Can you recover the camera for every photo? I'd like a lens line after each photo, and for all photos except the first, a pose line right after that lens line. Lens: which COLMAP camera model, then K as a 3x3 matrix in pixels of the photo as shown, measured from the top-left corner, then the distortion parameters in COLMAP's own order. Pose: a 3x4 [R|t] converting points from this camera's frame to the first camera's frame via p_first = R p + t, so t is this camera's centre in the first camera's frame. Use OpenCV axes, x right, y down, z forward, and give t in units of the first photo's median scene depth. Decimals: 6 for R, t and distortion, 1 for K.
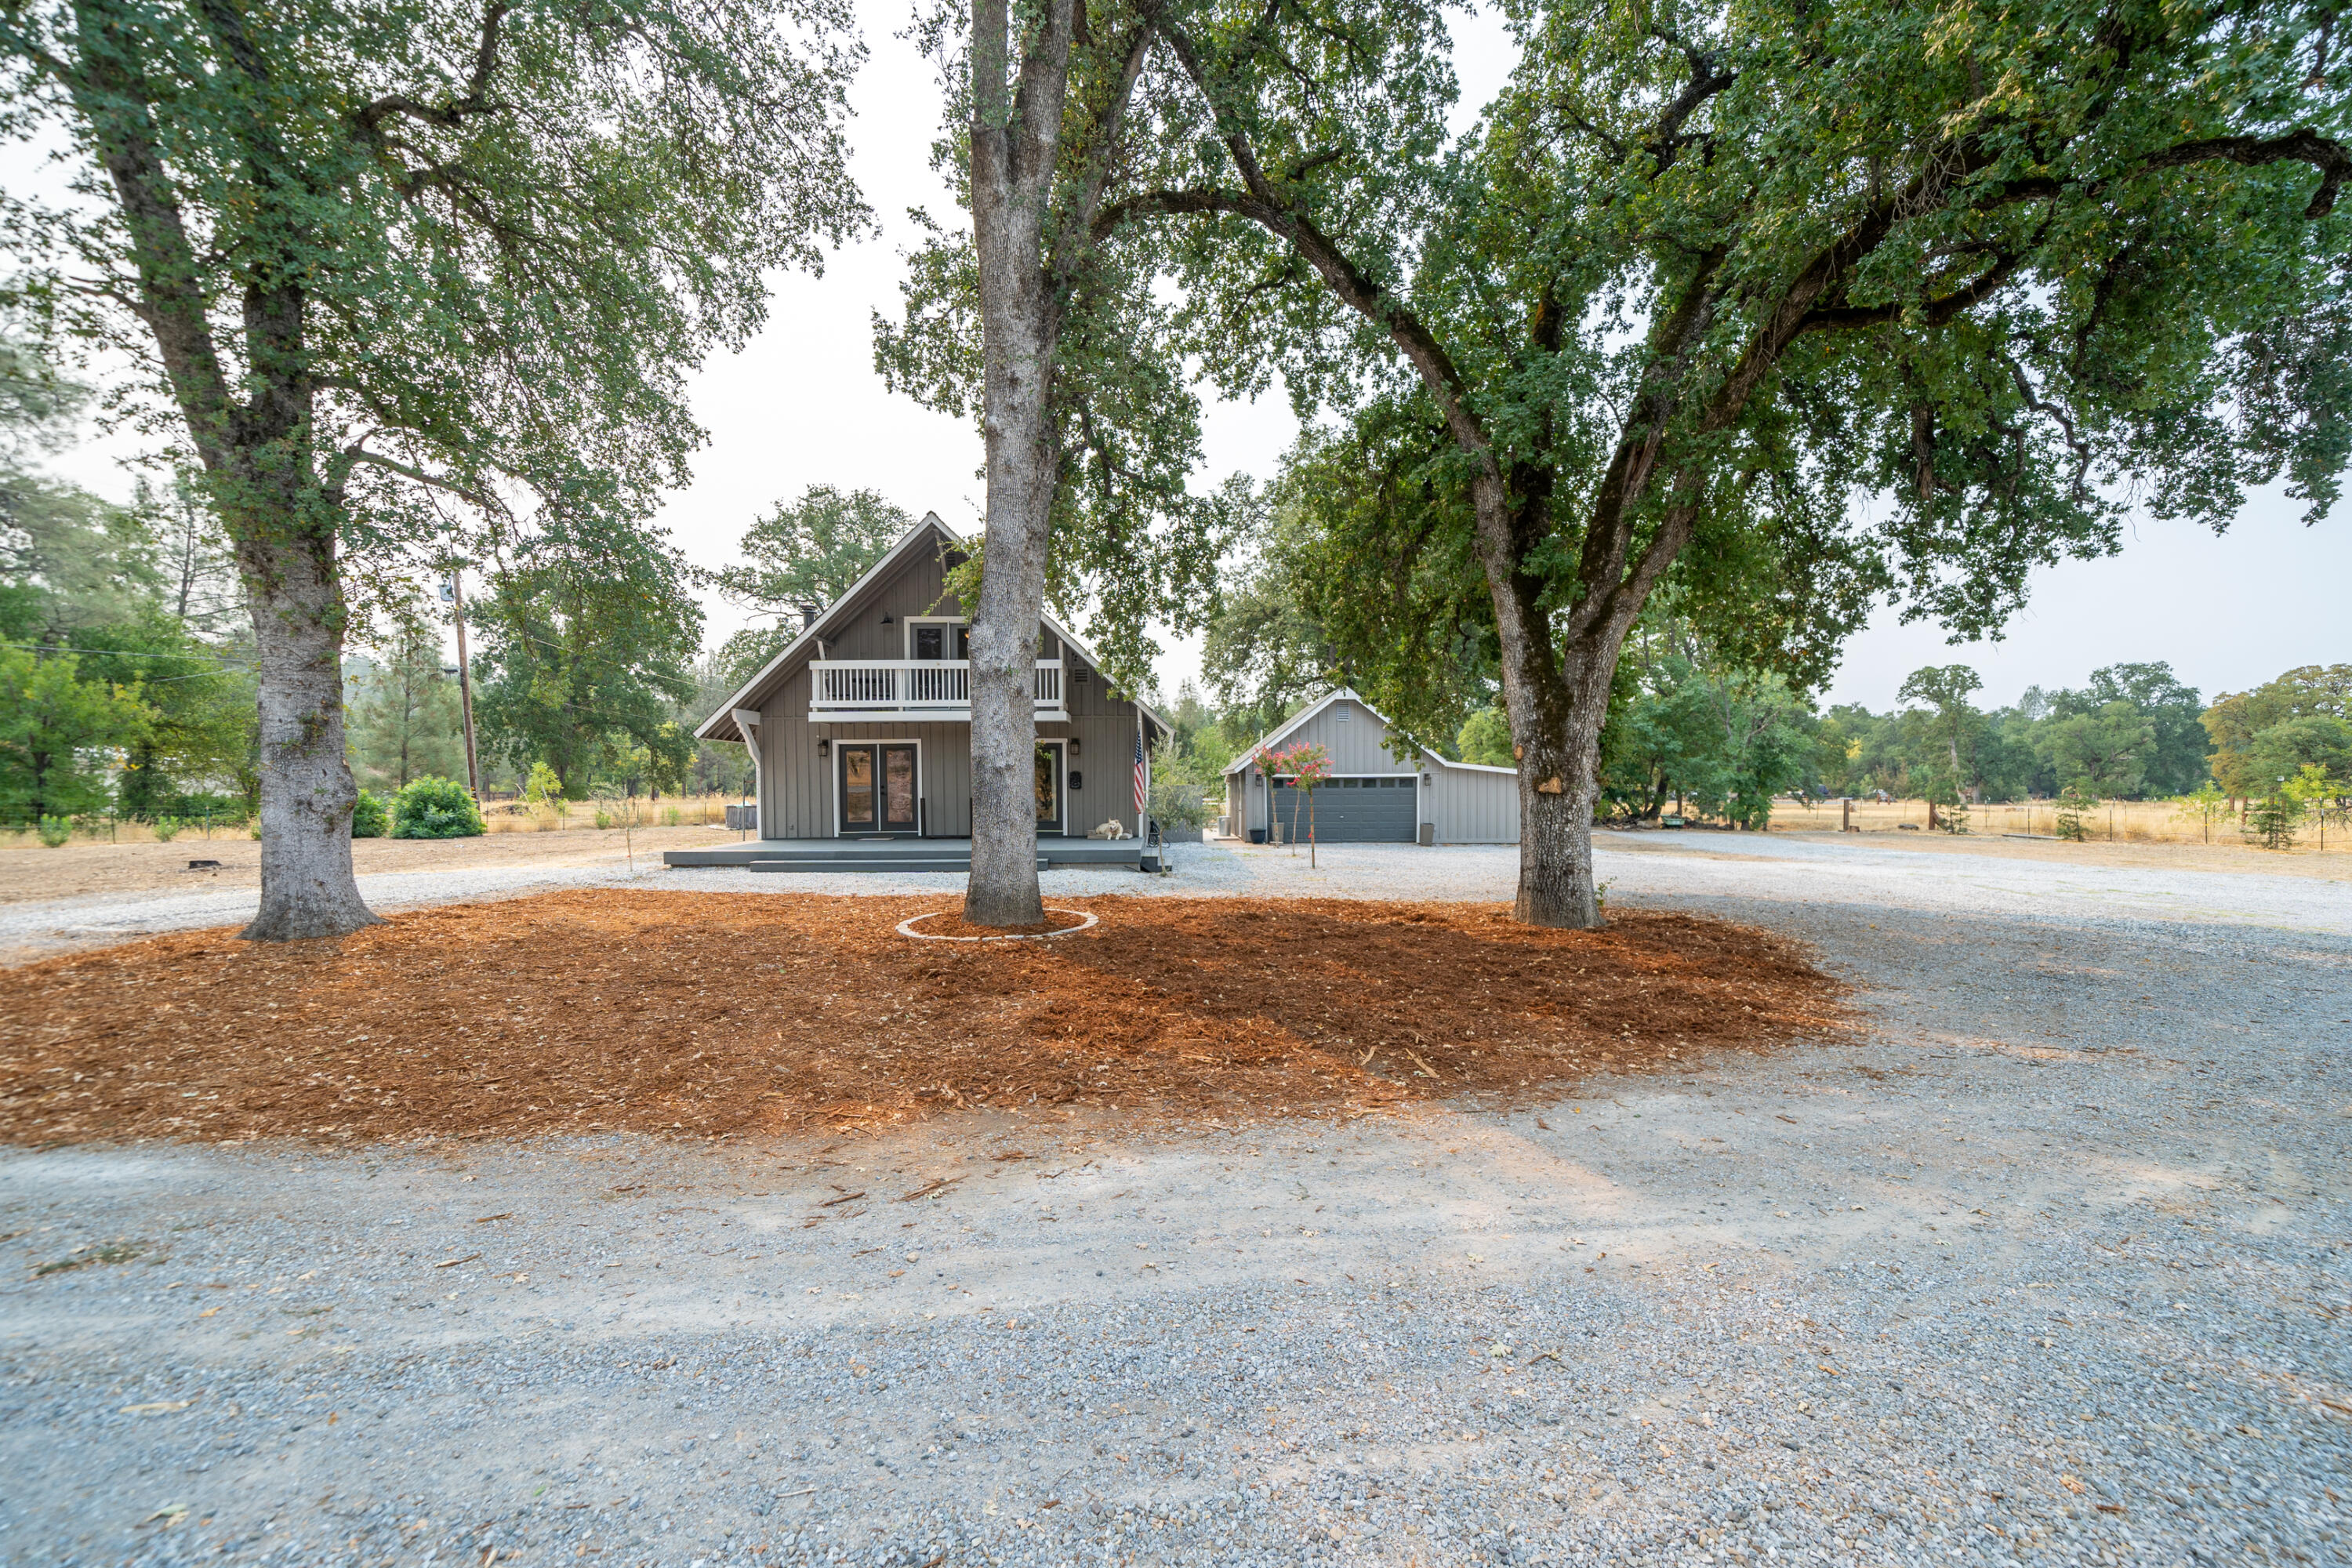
lens RADIAL K [[900.4, 0, 1176.7], [0, 900.4, 799.5], [0, 0, 1]] dist [-0.002333, -0.000178]
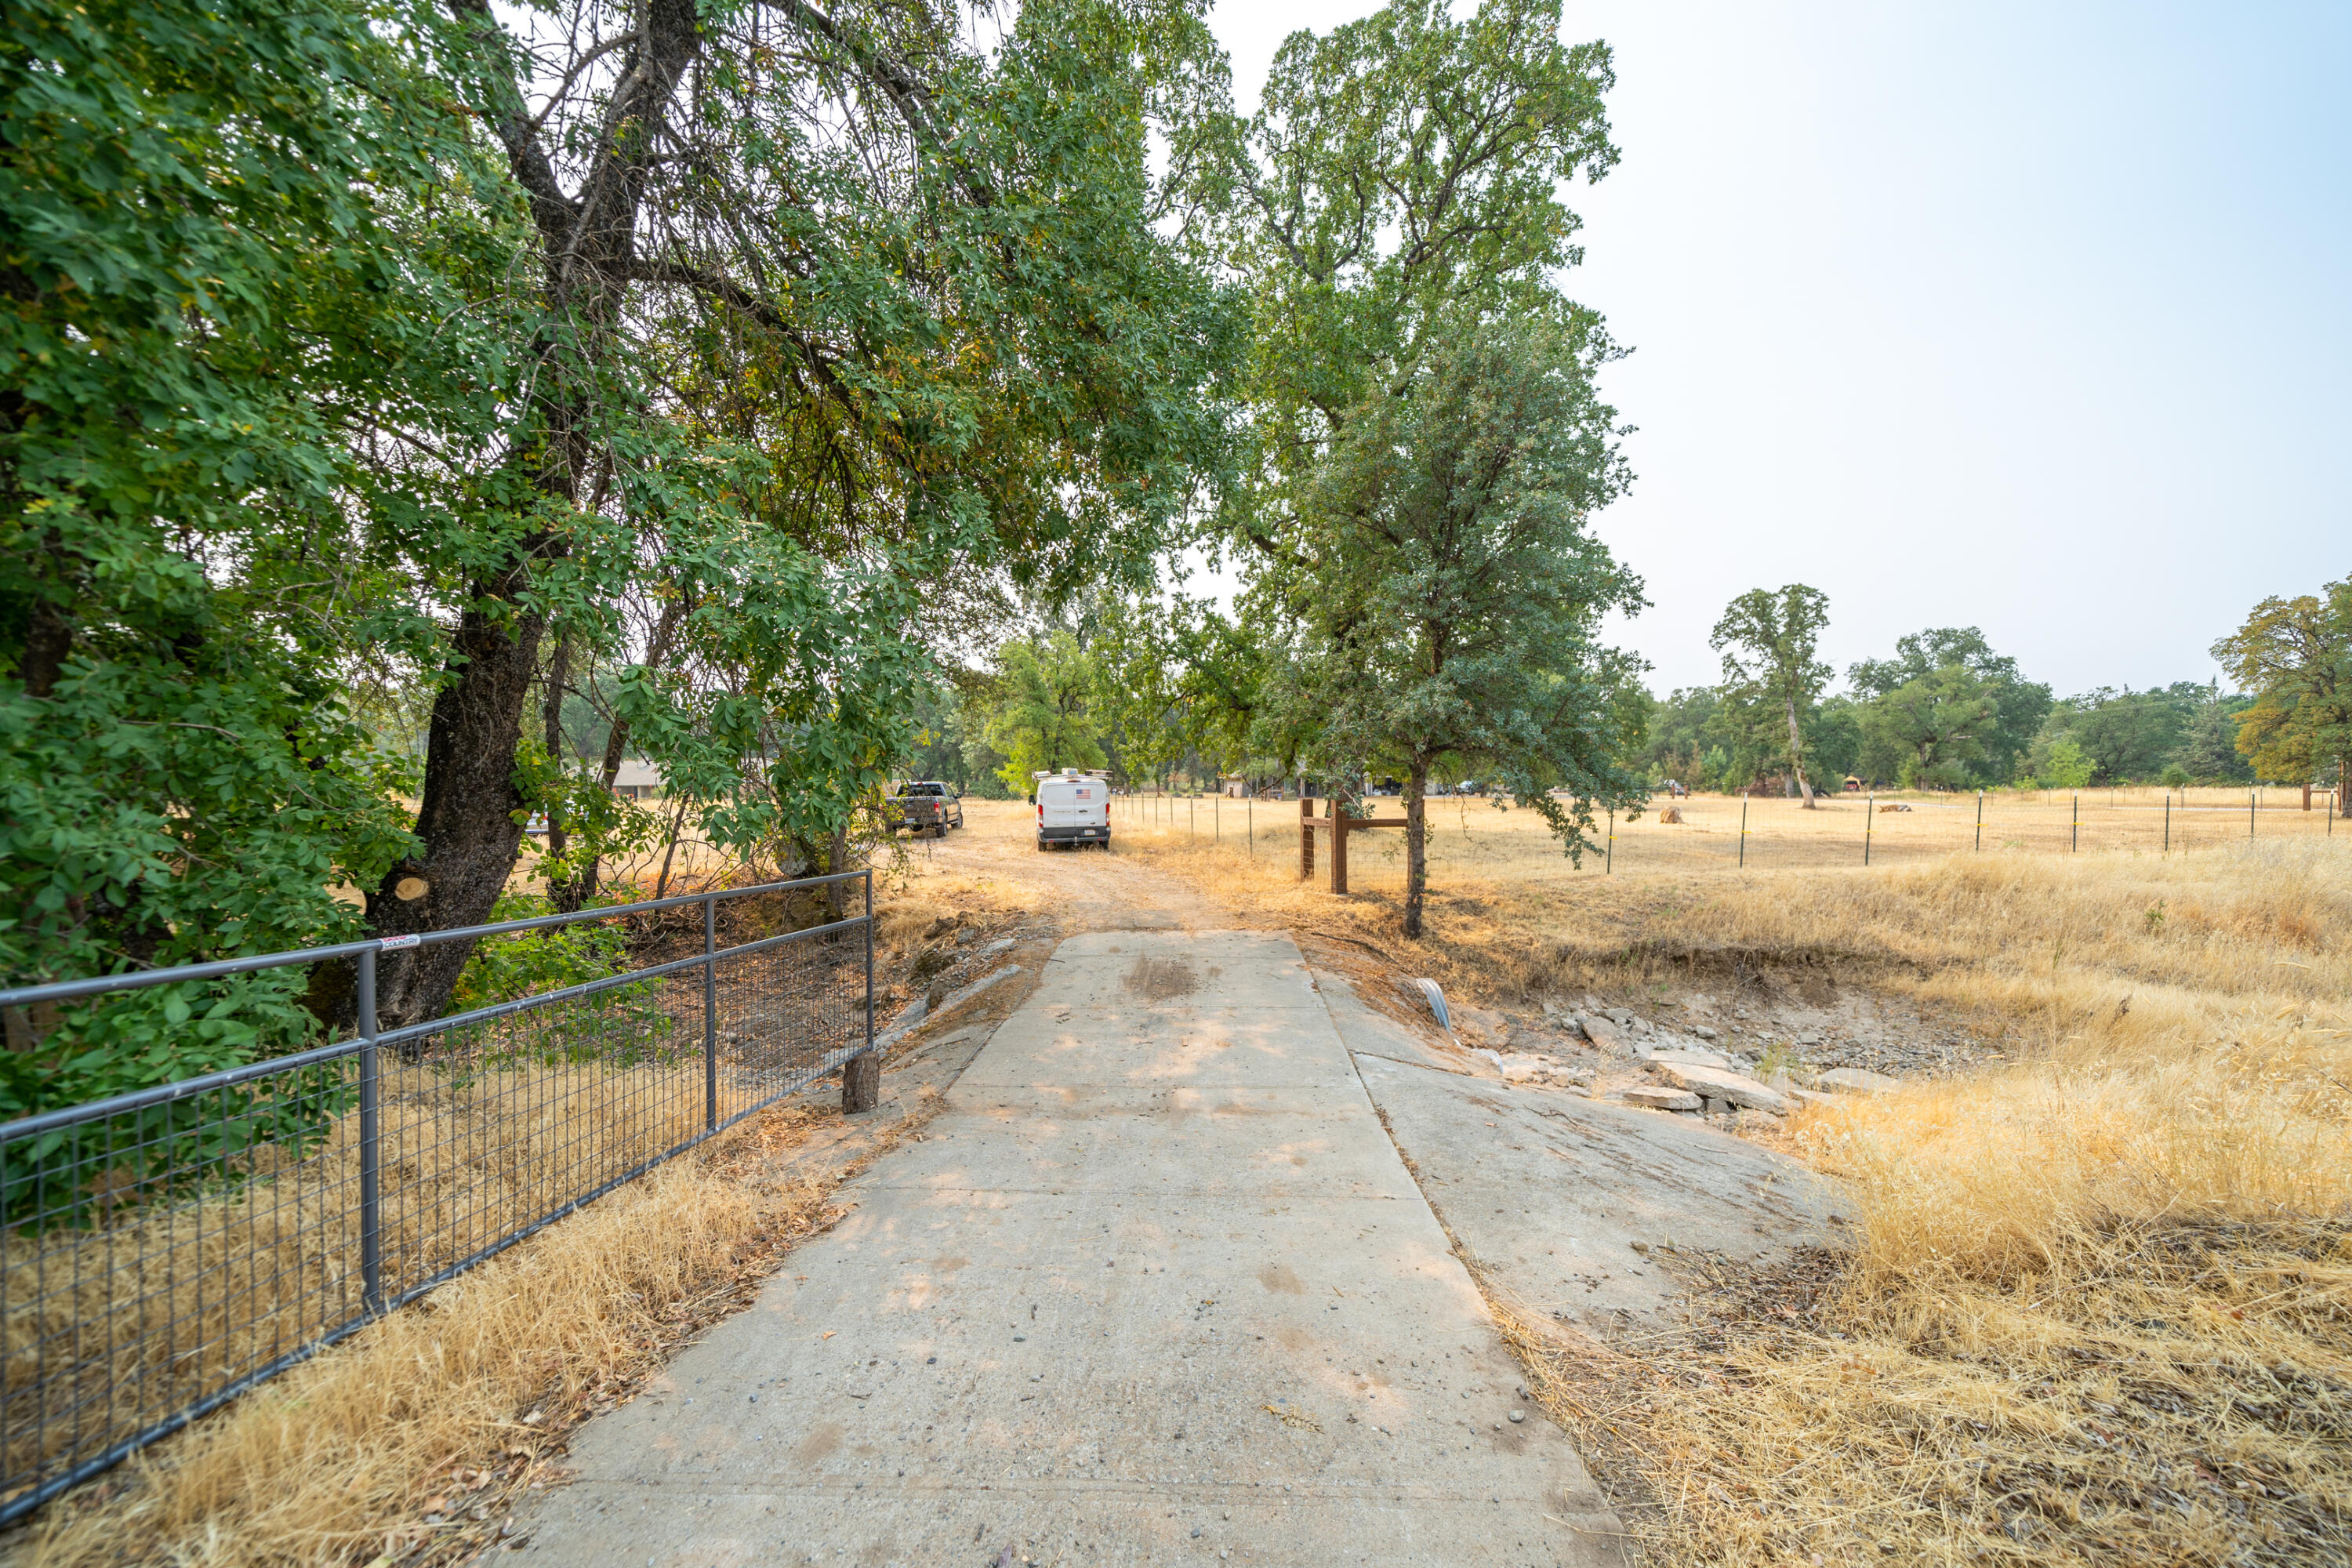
lens RADIAL K [[813.0, 0, 1180.0], [0, 813.0, 797.1], [0, 0, 1]] dist [-0.005555, 0.000430]
pose [[0.989777, -0.007204, 0.142439, 0.633223], [0.006866, 0.999972, 0.002863, -0.001734], [-0.142455, -0.001855, 0.989799, 0.898280]]
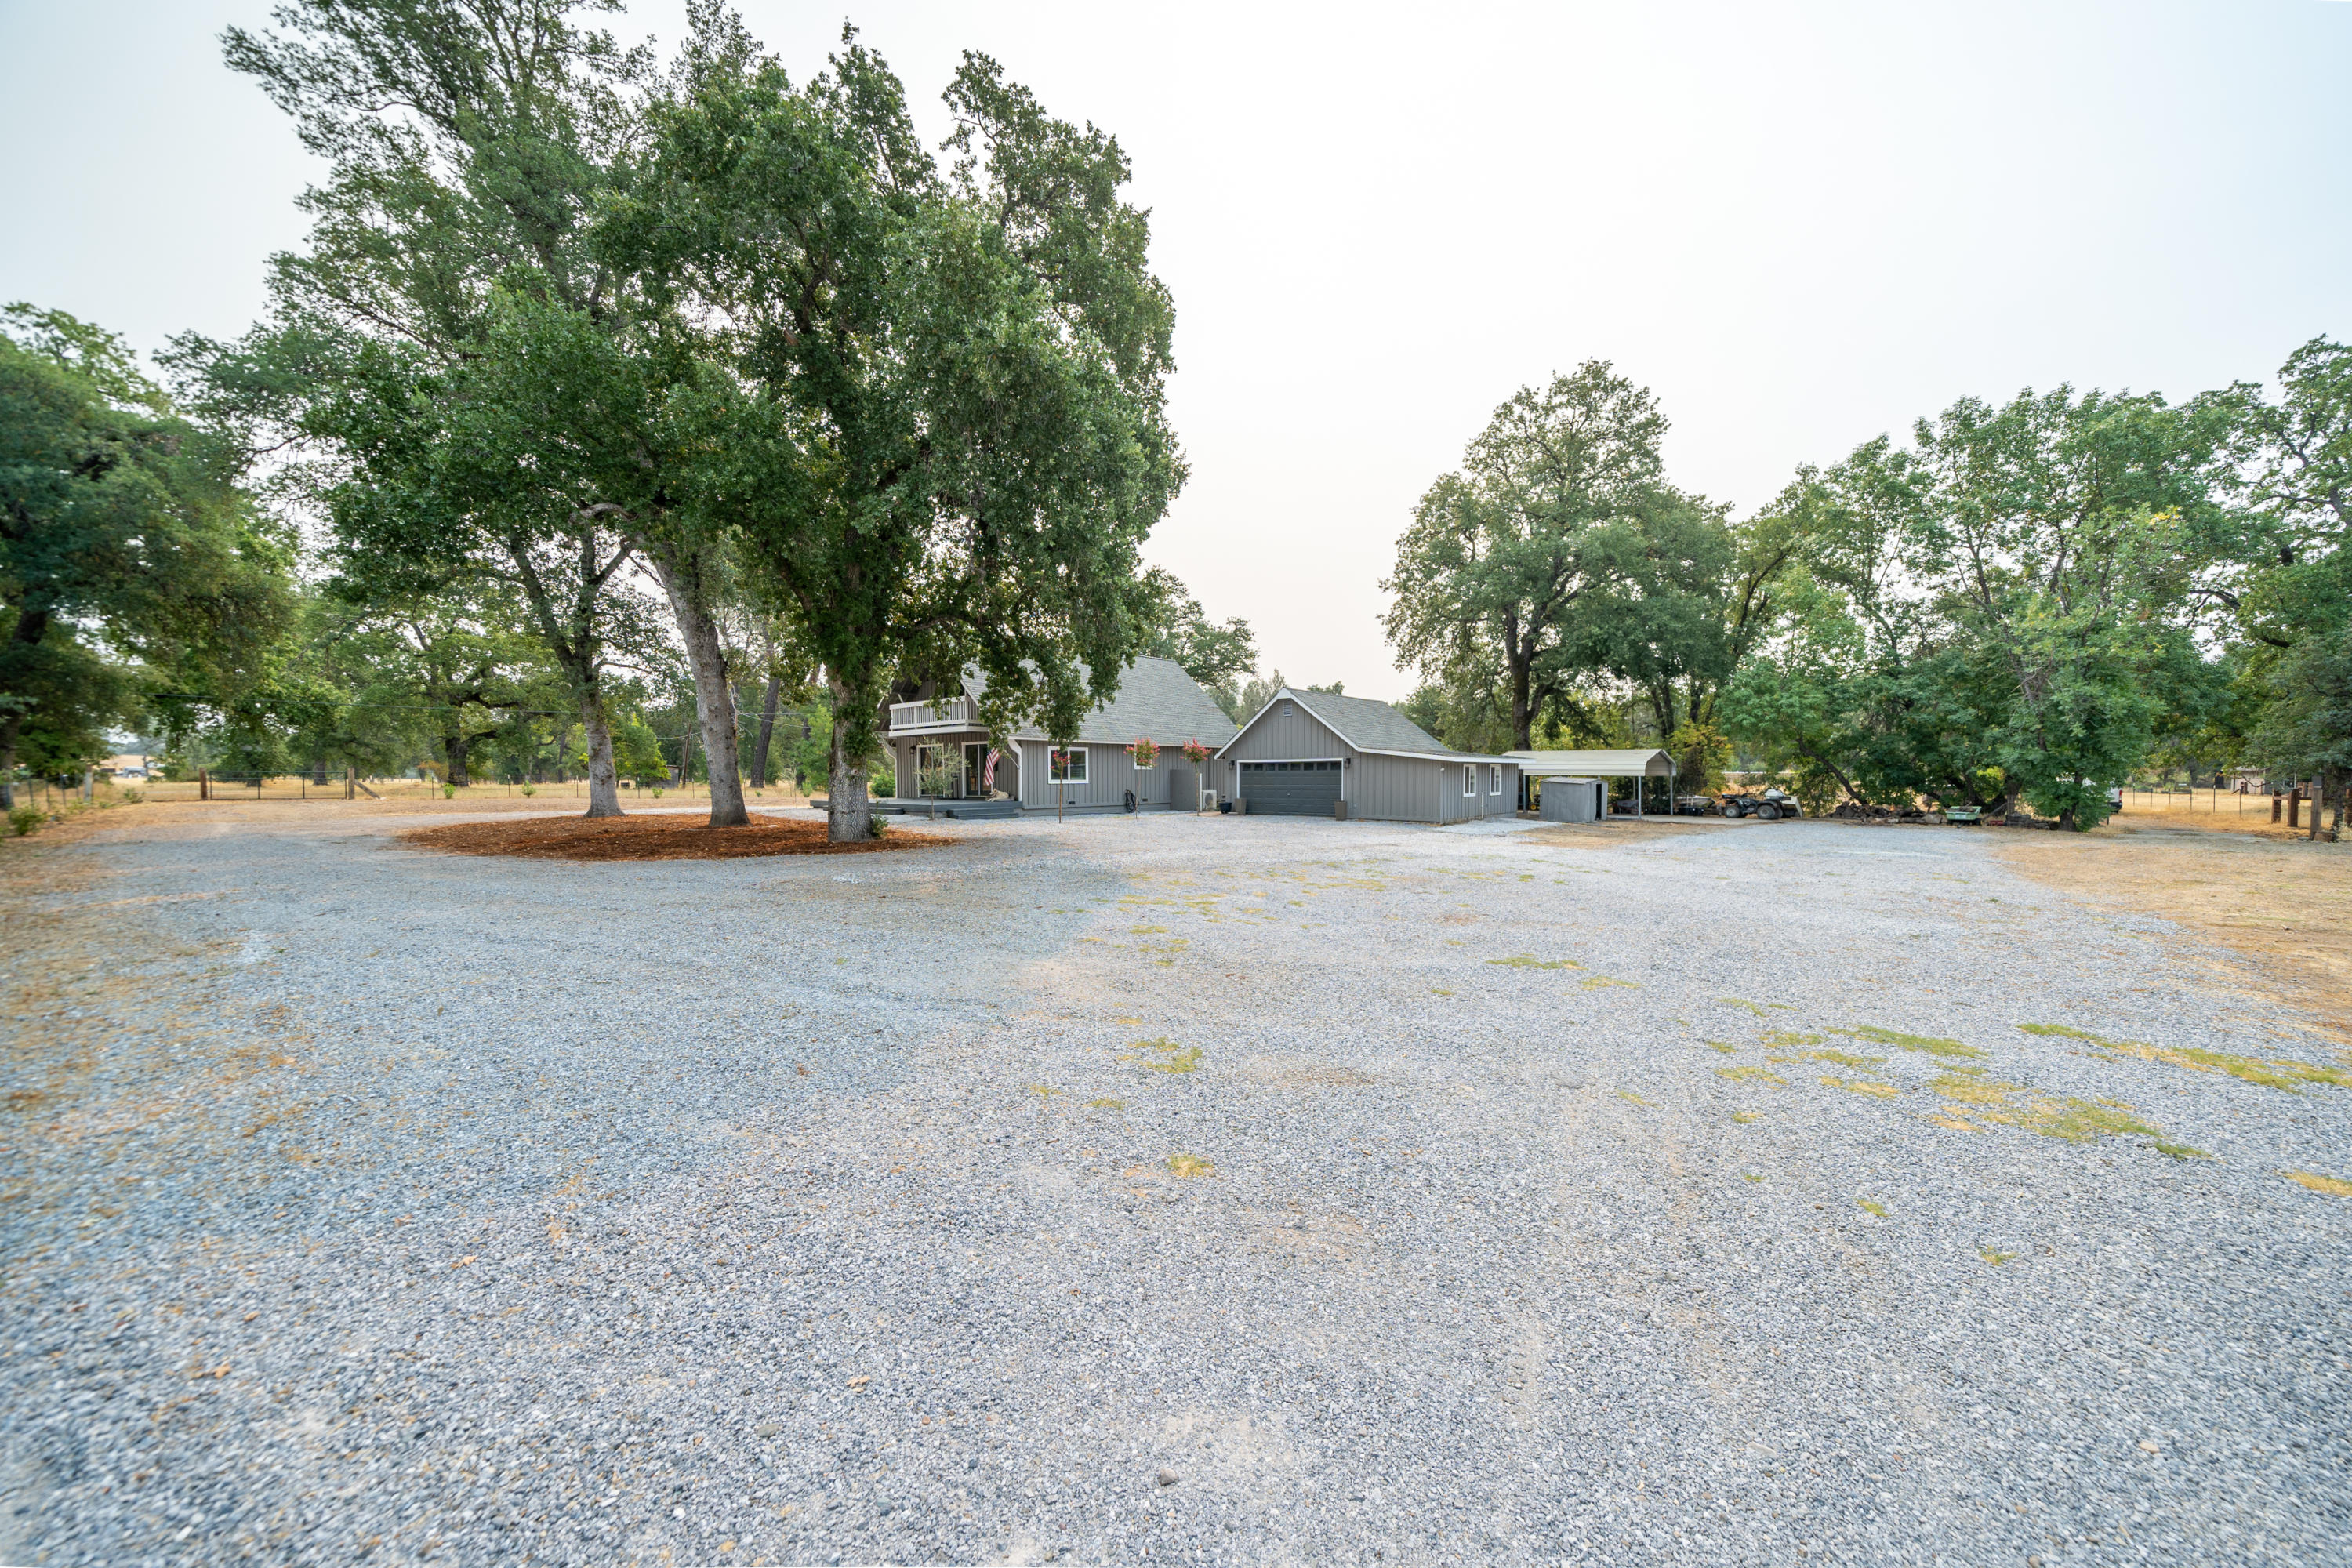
lens RADIAL K [[813.0, 0, 1180.0], [0, 813.0, 797.1], [0, 0, 1]] dist [-0.005555, 0.000430]
pose [[0.748253, 0.018413, -0.663158, 0.482532], [-0.008995, 0.999804, 0.017611, 0.002874], [0.663353, -0.007213, 0.748272, 0.048368]]
